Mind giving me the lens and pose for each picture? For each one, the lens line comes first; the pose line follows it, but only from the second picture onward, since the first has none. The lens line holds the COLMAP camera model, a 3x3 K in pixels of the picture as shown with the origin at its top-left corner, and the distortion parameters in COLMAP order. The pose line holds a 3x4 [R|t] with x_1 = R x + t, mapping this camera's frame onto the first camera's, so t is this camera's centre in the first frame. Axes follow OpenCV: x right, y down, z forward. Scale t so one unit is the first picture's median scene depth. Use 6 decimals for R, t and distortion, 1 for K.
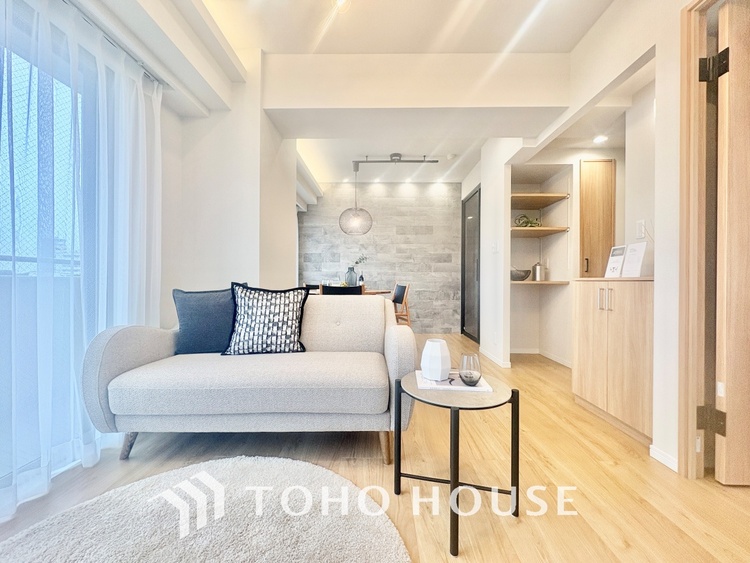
lens RADIAL K [[298.5, 0, 375.0], [0, 298.5, 281.5], [0, 0, 1]] dist [0.001242, -0.000379]
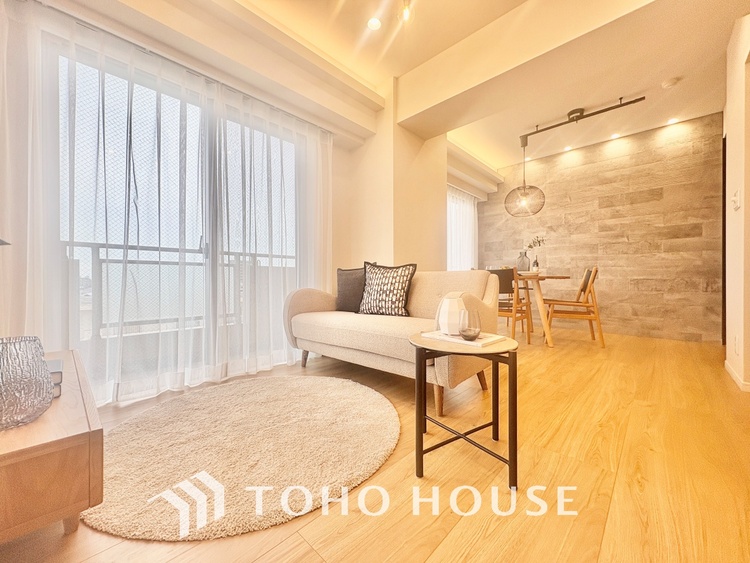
lens RADIAL K [[298.5, 0, 375.0], [0, 298.5, 281.5], [0, 0, 1]] dist [0.001242, -0.000379]
pose [[0.734300, -0.004542, -0.678809, 0.416368], [0.005658, 0.999984, -0.000571, 0.081361], [0.678801, -0.003421, 0.734314, 0.027939]]
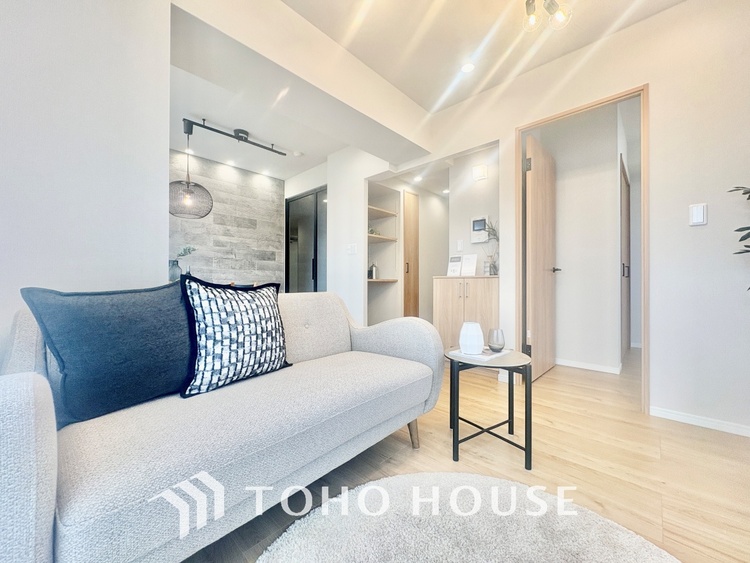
lens RADIAL K [[298.5, 0, 375.0], [0, 298.5, 281.5], [0, 0, 1]] dist [0.001242, -0.000379]
pose [[0.675077, -0.000210, 0.737747, -0.573074], [0.002929, 0.999993, -0.002396, 0.015983], [-0.737741, 0.003779, 0.675073, 0.266956]]
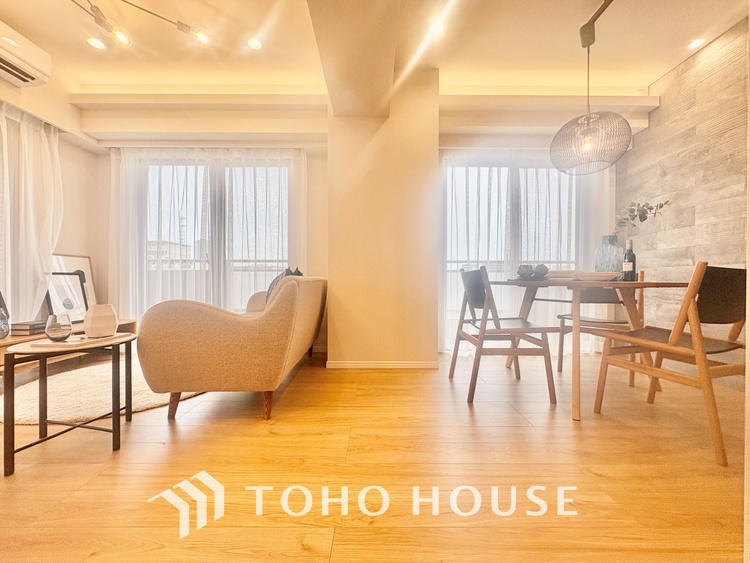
lens RADIAL K [[298.5, 0, 375.0], [0, 298.5, 281.5], [0, 0, 1]] dist [0.001242, -0.000379]
pose [[0.017988, 0.005249, -0.999824, 0.818362], [-0.003078, 0.999982, 0.005195, 0.051851], [0.999833, 0.002984, 0.018004, 1.194717]]
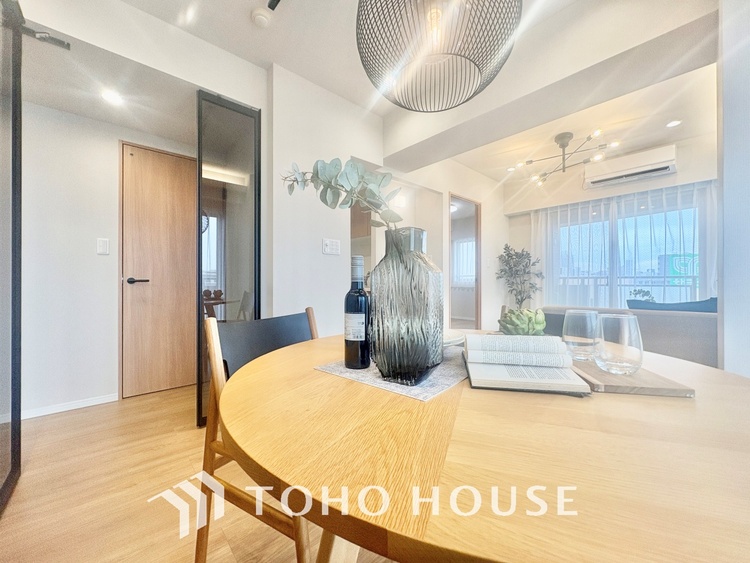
lens RADIAL K [[298.5, 0, 375.0], [0, 298.5, 281.5], [0, 0, 1]] dist [0.001242, -0.000379]
pose [[-0.676685, 0.001321, 0.736272, -0.342465], [-0.000227, 0.999998, -0.002003, -0.042925], [-0.736273, -0.001522, -0.676683, 2.193161]]
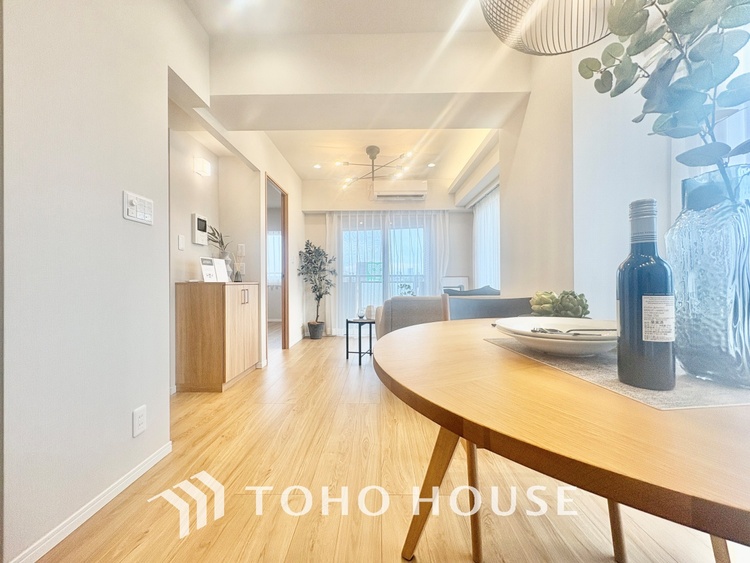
lens RADIAL K [[298.5, 0, 375.0], [0, 298.5, 281.5], [0, 0, 1]] dist [0.001242, -0.000379]
pose [[-0.999985, 0.005491, -0.000515, 0.114916], [0.005492, 0.999984, -0.000927, -0.017544], [0.000510, -0.000929, -0.999999, 2.186129]]
